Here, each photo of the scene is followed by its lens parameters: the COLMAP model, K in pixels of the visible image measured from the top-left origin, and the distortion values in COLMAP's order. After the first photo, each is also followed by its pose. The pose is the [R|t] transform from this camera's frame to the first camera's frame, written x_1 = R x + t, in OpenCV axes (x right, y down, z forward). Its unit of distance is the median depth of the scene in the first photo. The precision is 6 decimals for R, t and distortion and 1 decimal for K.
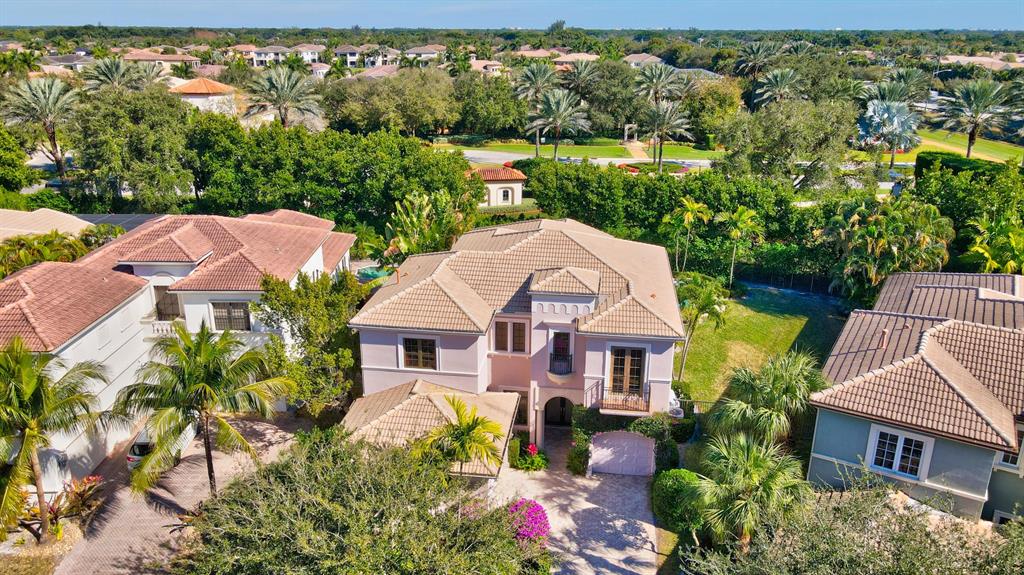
lens RADIAL K [[757.0, 0, 502.9], [0, 757.0, 277.6], [0, 0, 1]] dist [-0.002138, 0.031161]
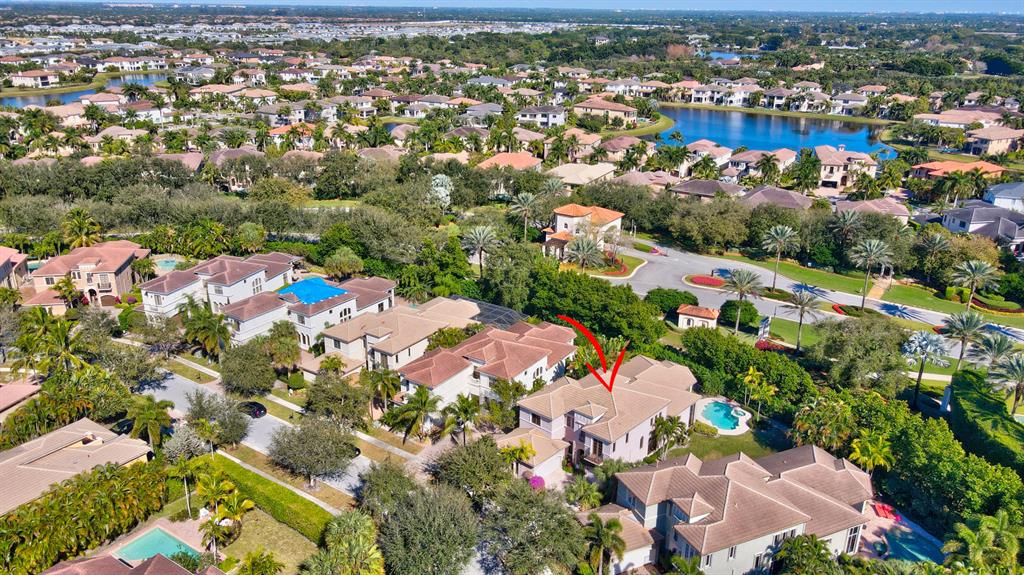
lens RADIAL K [[757.0, 0, 511.0], [0, 757.0, 297.2], [0, 0, 1]] dist [-0.002138, 0.031161]
pose [[0.830619, 0.209635, -0.515873, 1.171720], [-0.183676, 0.977725, 0.101577, -0.614810], [0.525676, 0.010381, 0.850621, -1.465465]]
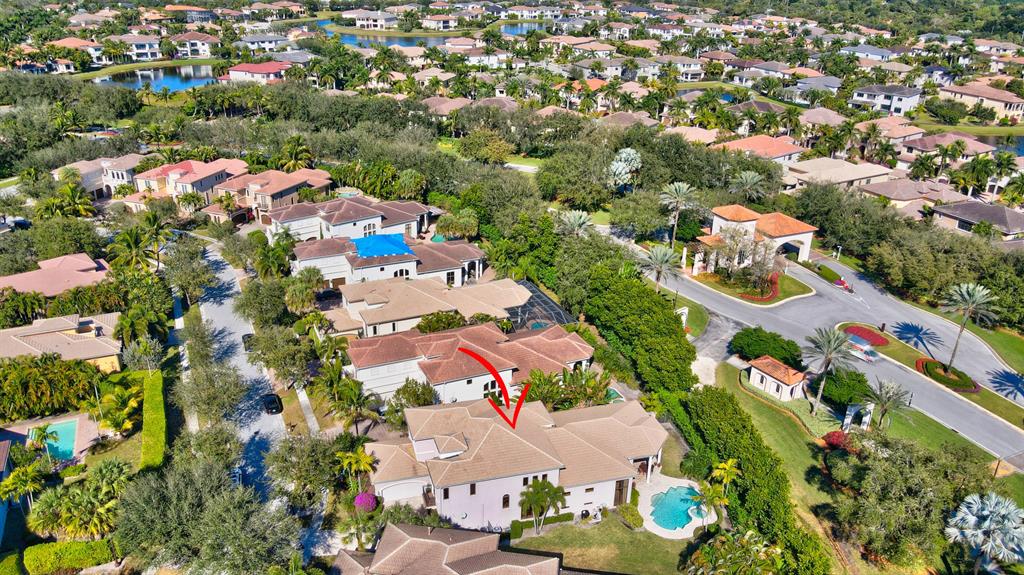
lens RADIAL K [[757.0, 0, 513.8], [0, 757.0, 307.6], [0, 0, 1]] dist [-0.002138, 0.031161]
pose [[0.413200, 0.397085, -0.819506, 1.890796], [-0.304077, 0.908433, 0.286856, -1.086163], [0.858373, 0.130664, 0.496108, -0.016608]]
